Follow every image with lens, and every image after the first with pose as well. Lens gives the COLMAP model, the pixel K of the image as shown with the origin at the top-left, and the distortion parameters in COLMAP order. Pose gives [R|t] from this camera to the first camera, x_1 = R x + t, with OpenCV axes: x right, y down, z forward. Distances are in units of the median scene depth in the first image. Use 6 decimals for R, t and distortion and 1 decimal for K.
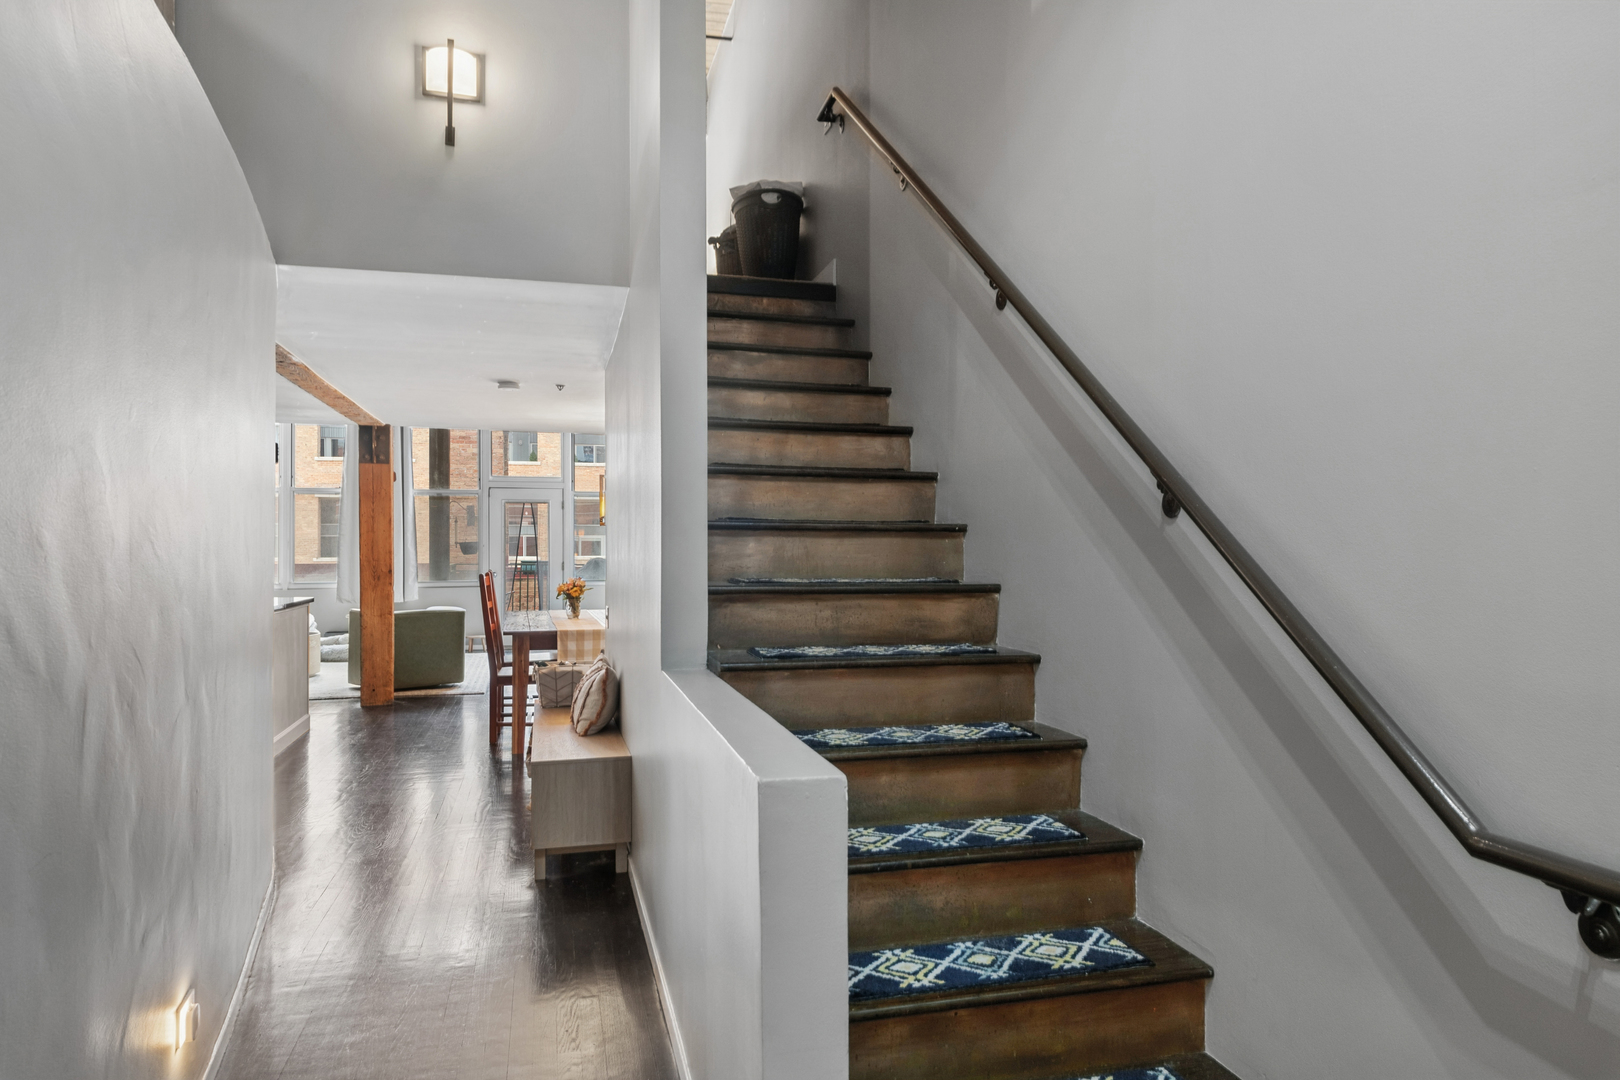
lens RADIAL K [[1024.1, 0, 811.8], [0, 1024.1, 542.2], [0, 0, 1]] dist [0.021930, 0.000397]
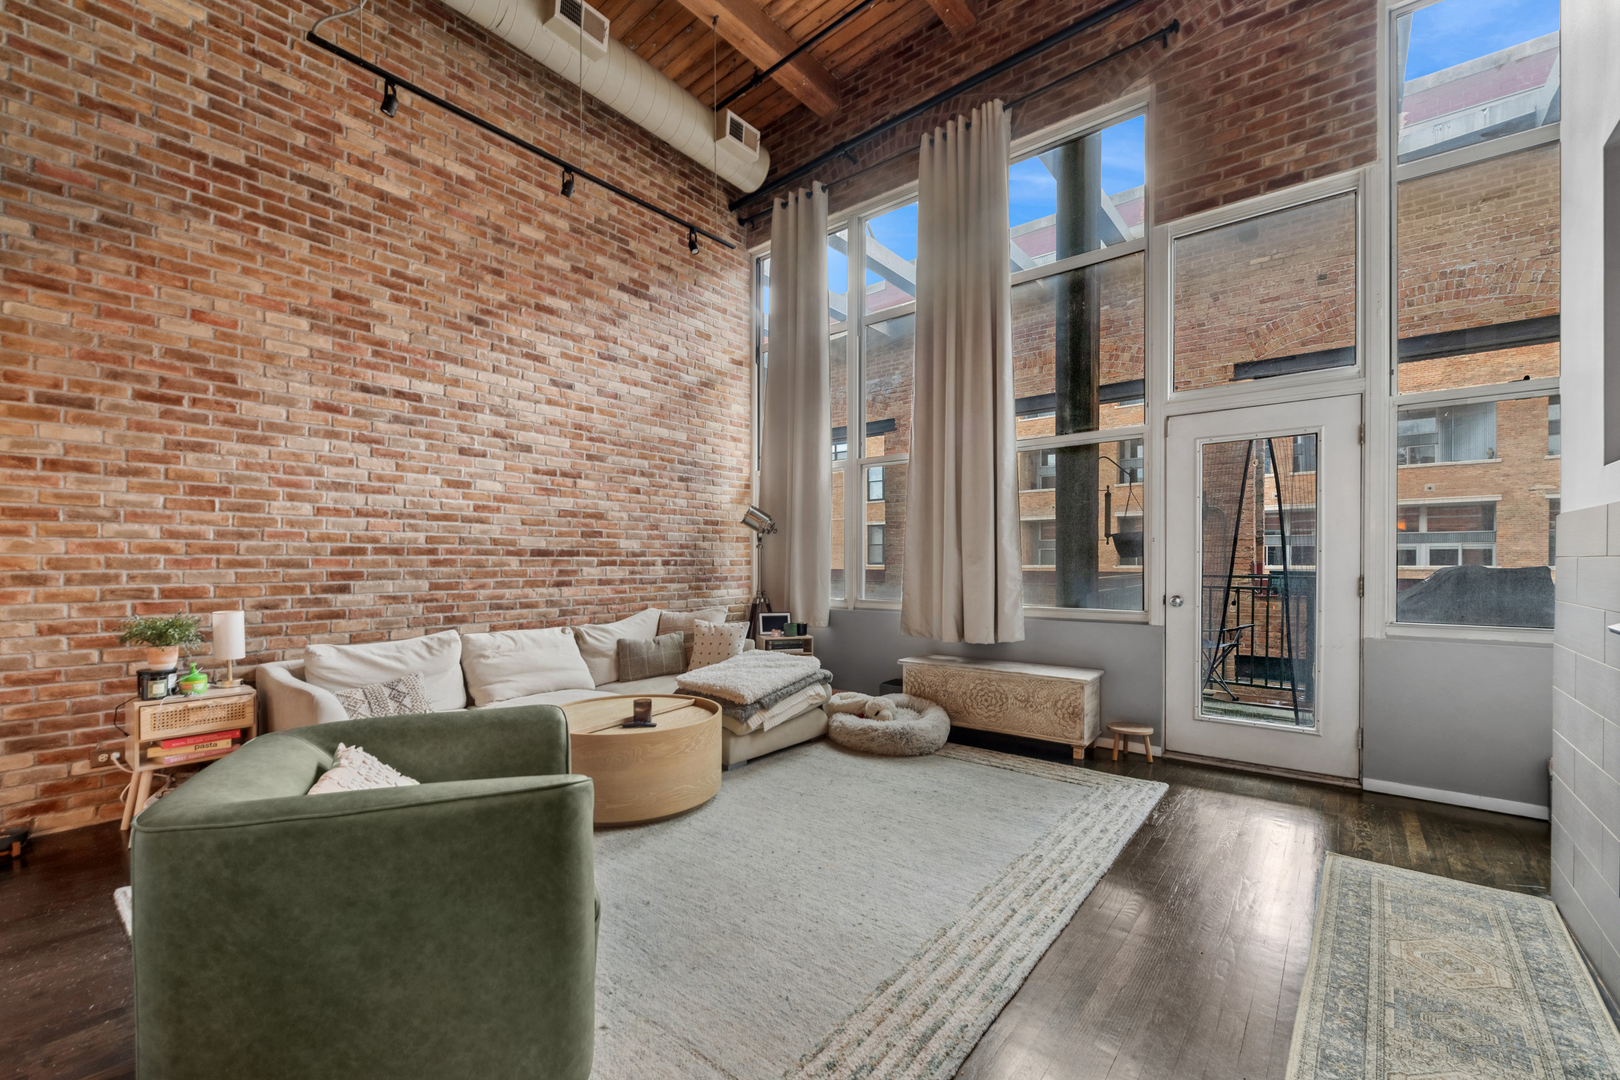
lens RADIAL K [[661.6, 0, 813.9], [0, 661.6, 566.8], [0, 0, 1]] dist [-0.000071, -0.001352]
pose [[0.596767, 0.009529, -0.802358, -0.249379], [0.004793, 0.999869, 0.015439, 0.017286], [0.802400, -0.013060, 0.596643, 1.039046]]
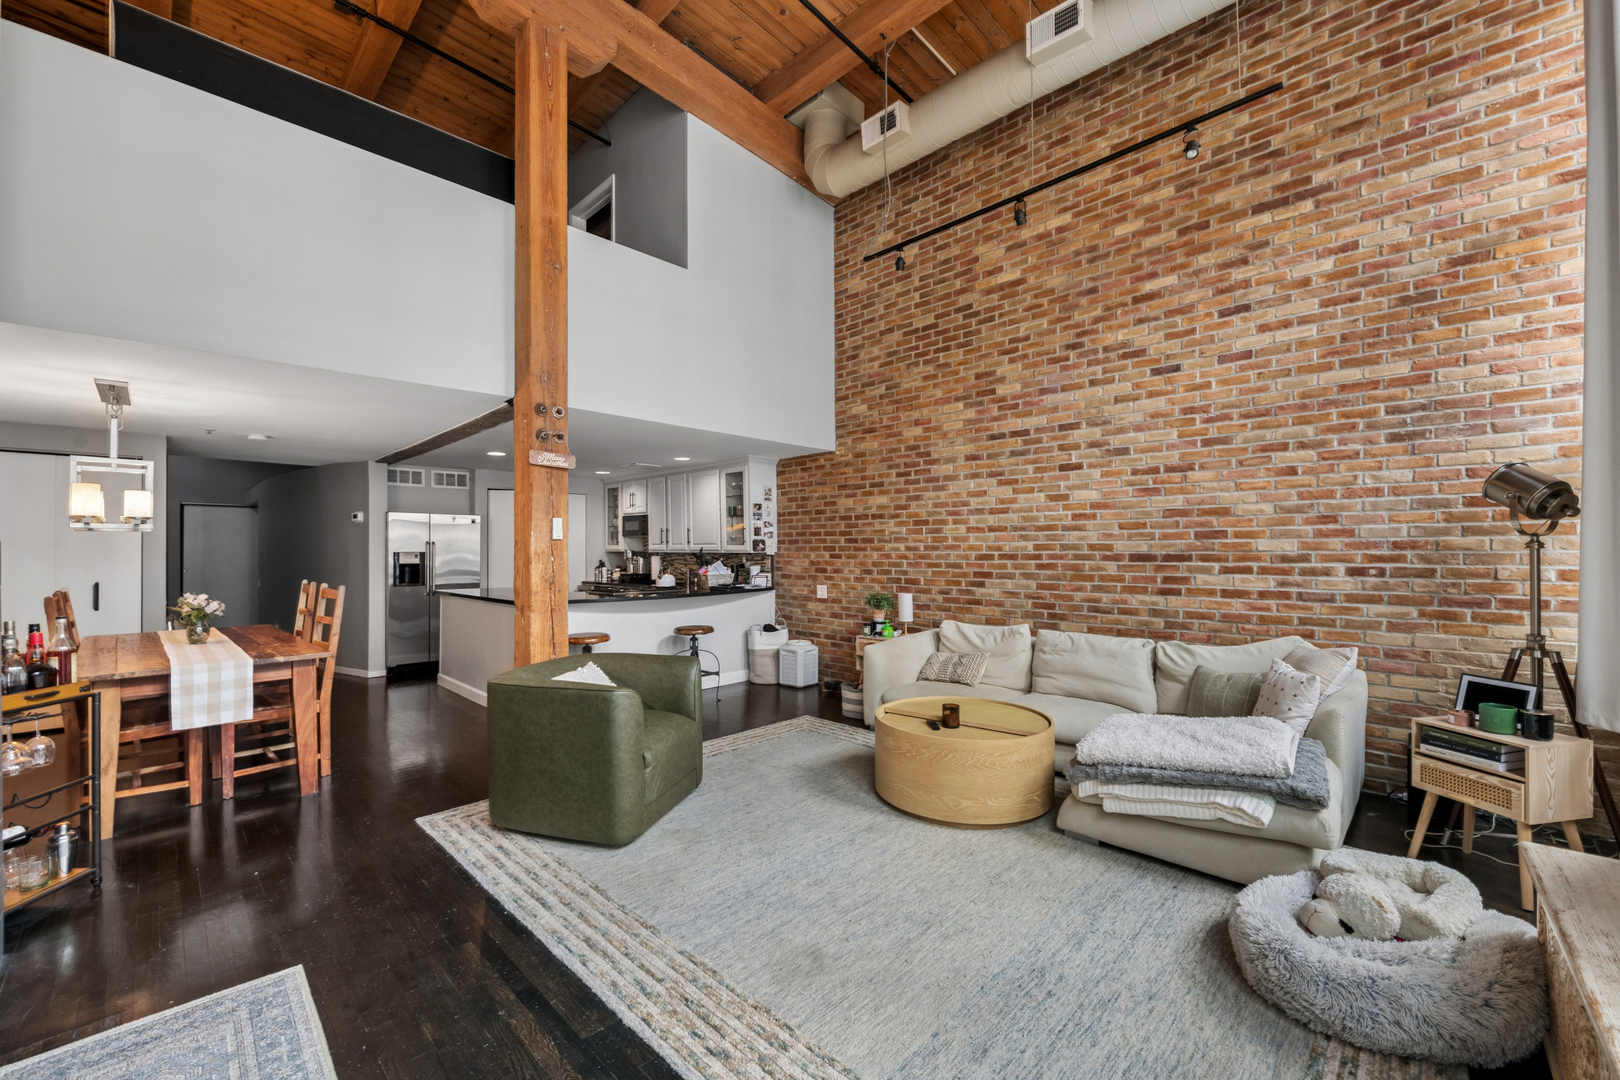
lens RADIAL K [[661.6, 0, 808.9], [0, 661.6, 538.2], [0, 0, 1]] dist [-0.000071, -0.001352]
pose [[-0.861701, 0.001491, -0.507414, -0.335992], [0.013870, 0.999691, -0.020617, 0.005355], [0.507227, -0.024804, -0.861456, 1.488144]]
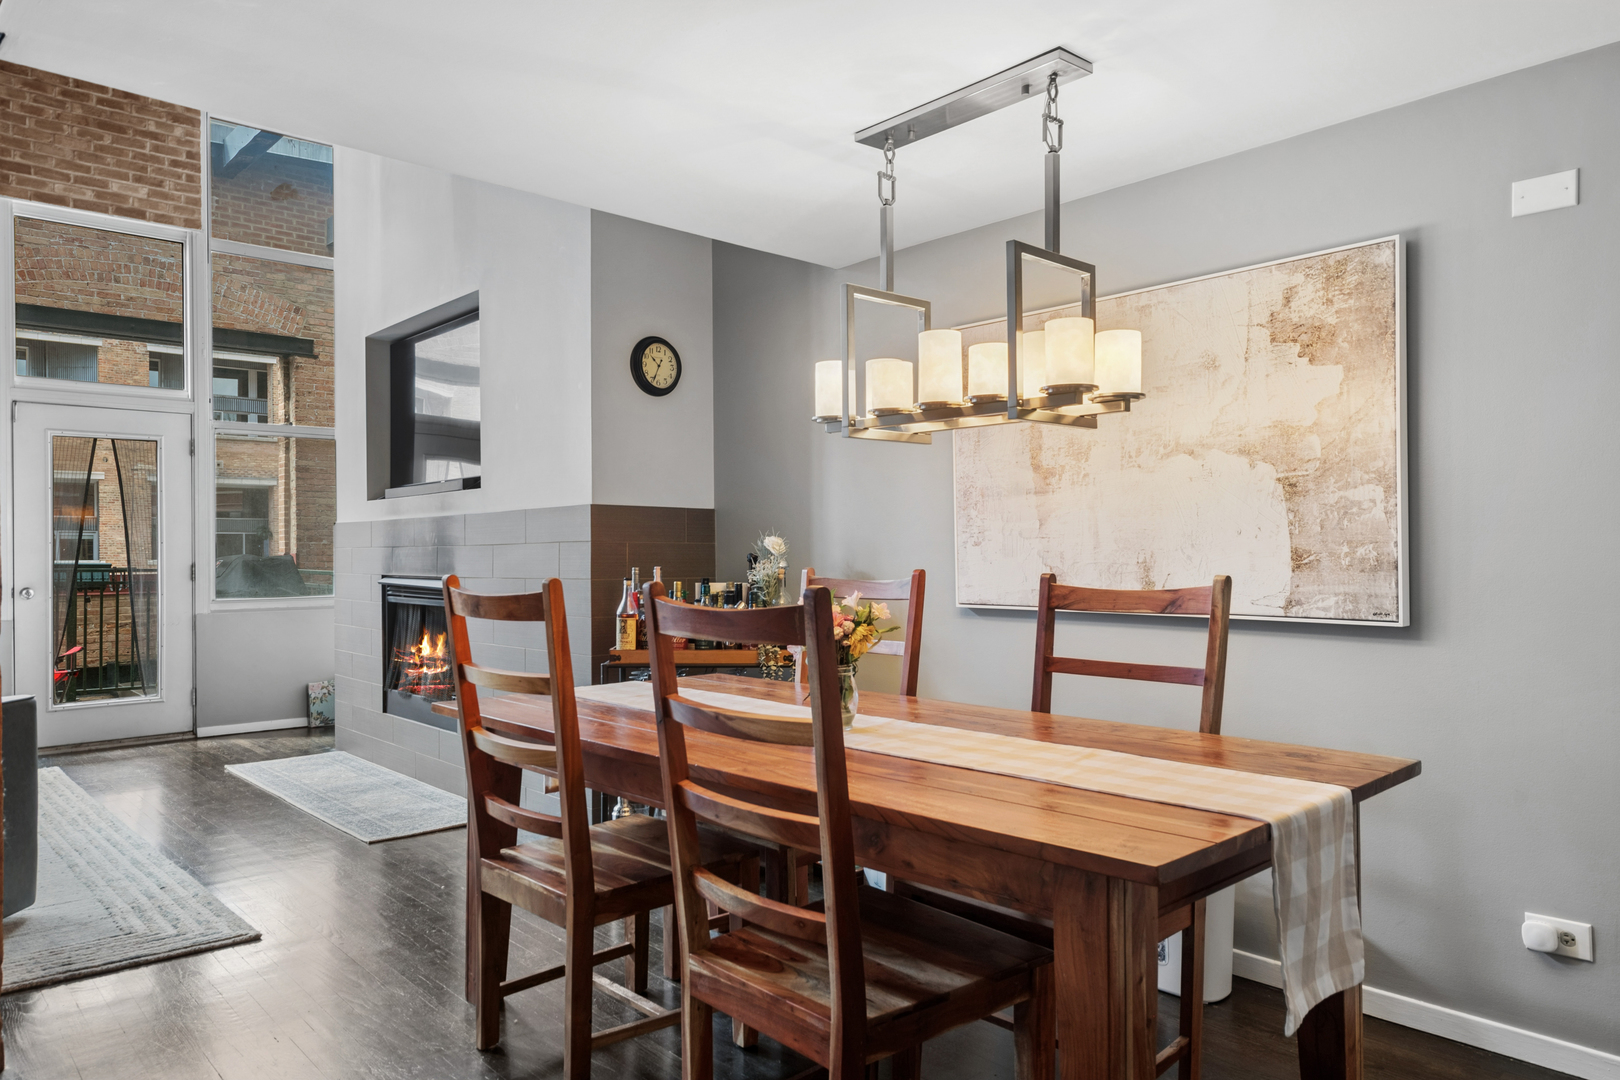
lens RADIAL K [[1078.1, 0, 816.0], [0, 1078.1, 546.1], [0, 0, 1]] dist [0.018858, -0.005889]
pose [[0.885119, -0.000534, 0.465364, -0.338581], [-0.000195, 0.999999, 0.001520, 0.016509], [-0.465365, -0.001436, 0.885118, 0.613732]]
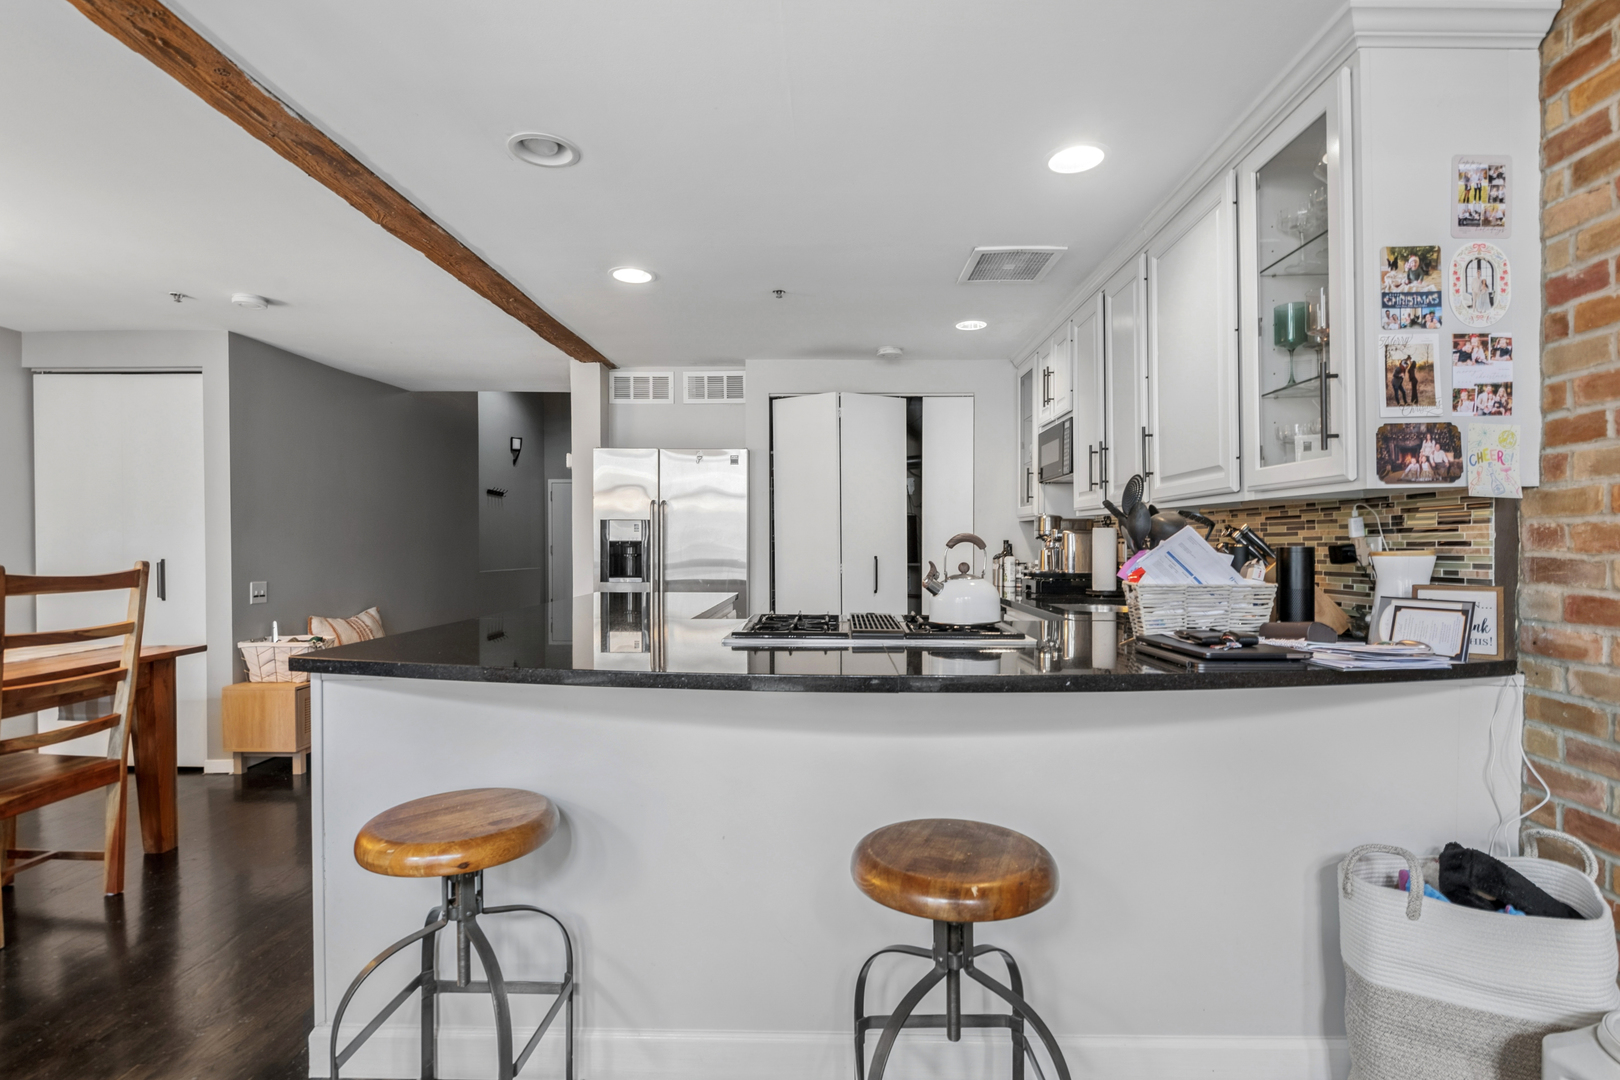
lens RADIAL K [[774.2, 0, 818.8], [0, 774.2, 552.7], [0, 0, 1]] dist [-0.003207, -0.000630]
pose [[-0.961426, 0.002052, 0.275057, -0.594080], [0.002676, 0.999995, 0.001892, 0.020333], [-0.275052, 0.002555, -0.961426, 1.002835]]
